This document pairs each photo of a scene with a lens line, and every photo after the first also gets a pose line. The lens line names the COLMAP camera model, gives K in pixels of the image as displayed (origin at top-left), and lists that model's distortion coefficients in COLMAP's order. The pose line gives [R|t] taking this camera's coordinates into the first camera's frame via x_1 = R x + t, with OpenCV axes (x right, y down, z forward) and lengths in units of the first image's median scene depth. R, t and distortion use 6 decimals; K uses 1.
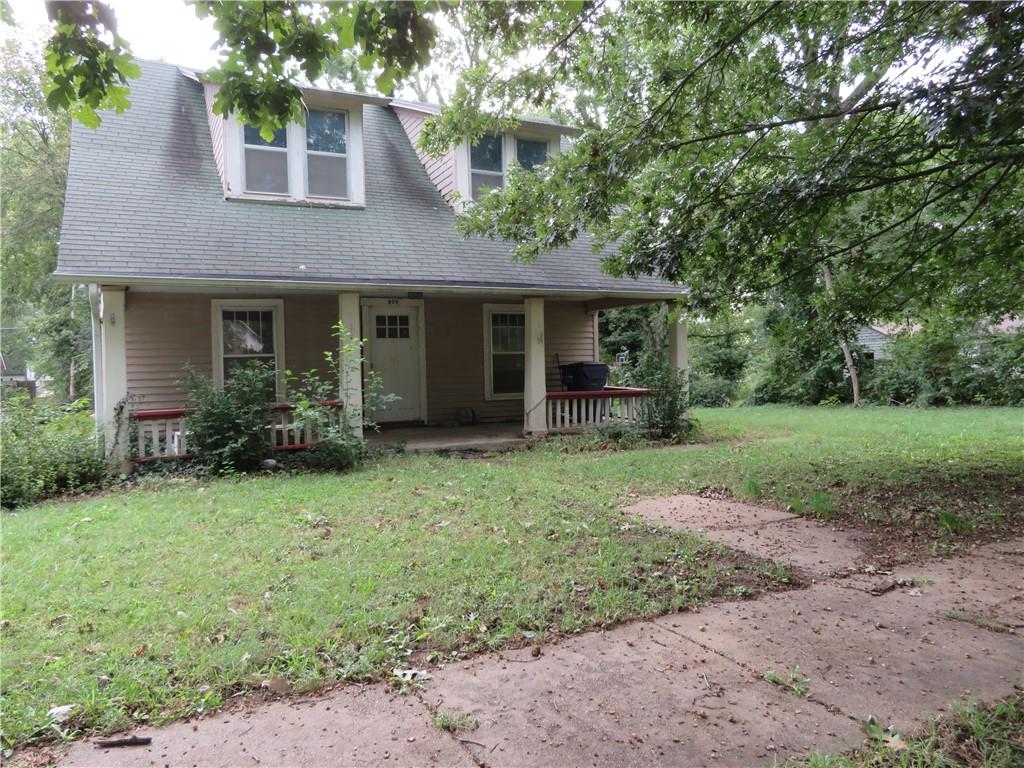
lens RADIAL K [[739.1, 0, 513.7], [0, 739.1, 381.7], [0, 0, 1]] dist [0.005622, 0.002552]
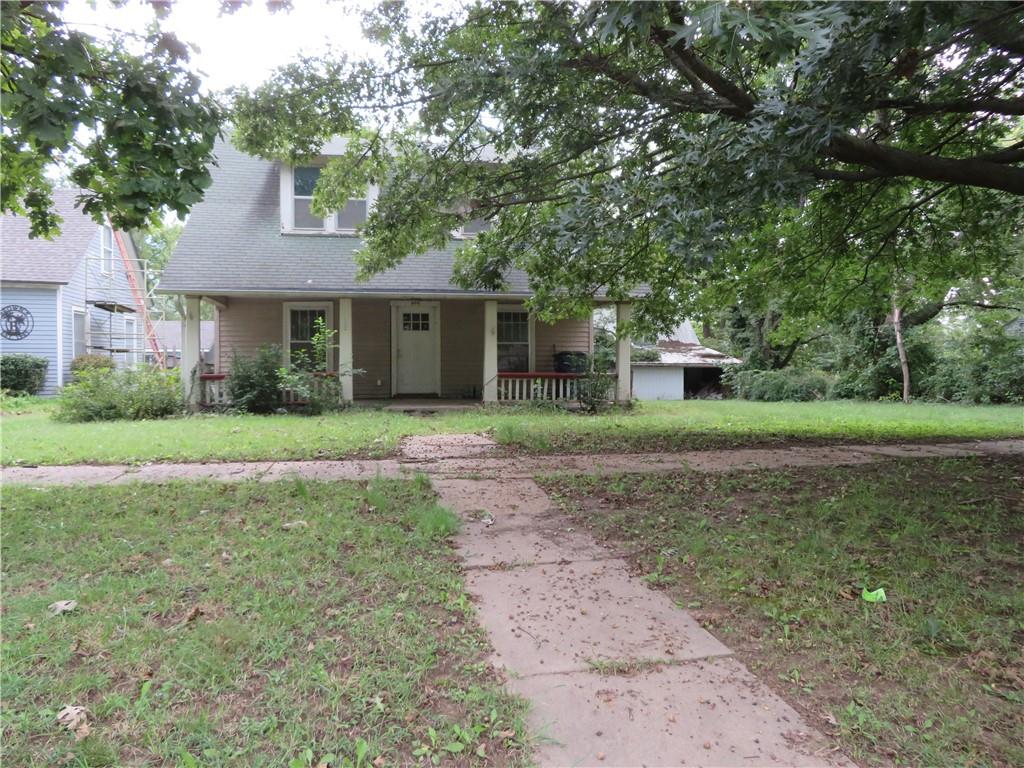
lens RADIAL K [[739.1, 0, 510.2], [0, 739.1, 384.4], [0, 0, 1]] dist [0.005622, 0.002552]
pose [[0.957615, 0.030194, -0.286463, 0.454015], [-0.027311, 0.999528, 0.014053, 0.017537], [0.286752, -0.005634, 0.957988, -0.265872]]
